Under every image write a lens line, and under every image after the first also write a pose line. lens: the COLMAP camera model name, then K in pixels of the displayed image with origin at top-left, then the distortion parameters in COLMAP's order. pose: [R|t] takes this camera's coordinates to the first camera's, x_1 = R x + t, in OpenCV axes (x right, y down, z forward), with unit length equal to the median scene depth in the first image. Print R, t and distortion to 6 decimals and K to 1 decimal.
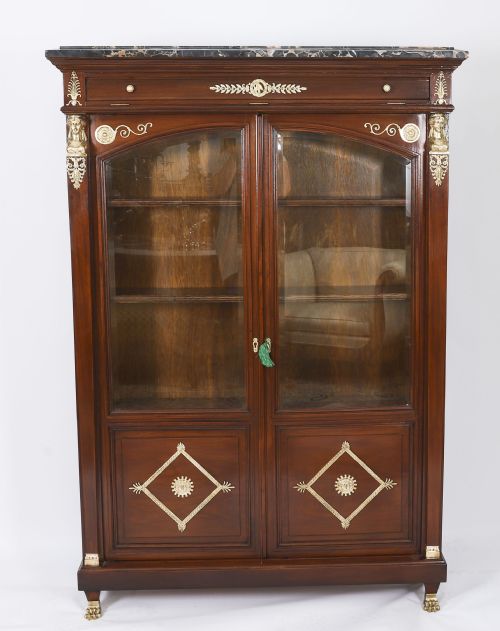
lens RADIAL K [[1040.2, 0, 325.7], [0, 1040.2, 299.5], [0, 0, 1]] dist [-0.078689, 0.070043]
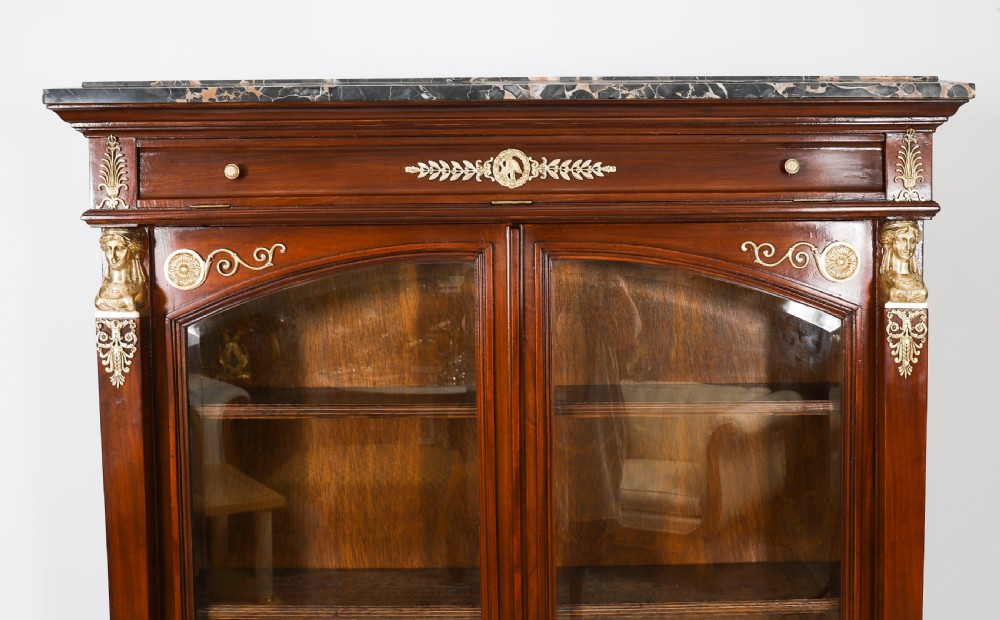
lens RADIAL K [[1040.7, 0, 582.7], [0, 1040.7, 269.9], [0, 0, 1]] dist [-0.081893, 0.112149]
pose [[0.999065, -0.004568, -0.042990, -0.013664], [-0.000211, 0.993875, -0.110509, -0.108285], [0.043231, 0.110415, 0.992945, 0.548787]]
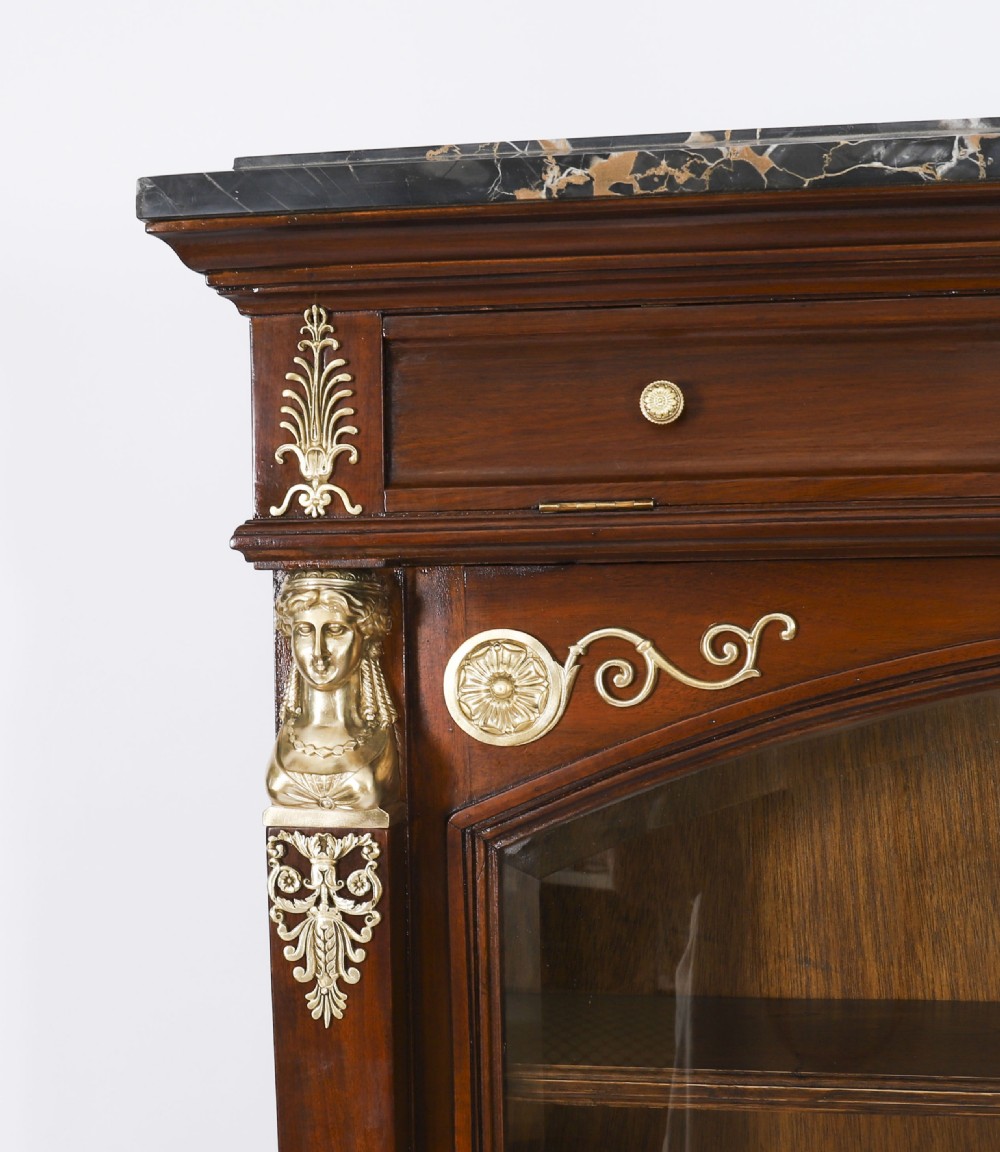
lens RADIAL K [[1959.1, 0, 498.6], [0, 1959.1, 611.1], [0, 0, 1]] dist [-0.045983, -0.063766]
pose [[0.973654, -0.008292, -0.227878, -0.143987], [-0.018826, 0.993004, -0.116572, -0.135867], [0.227251, 0.117791, 0.966686, 0.702876]]
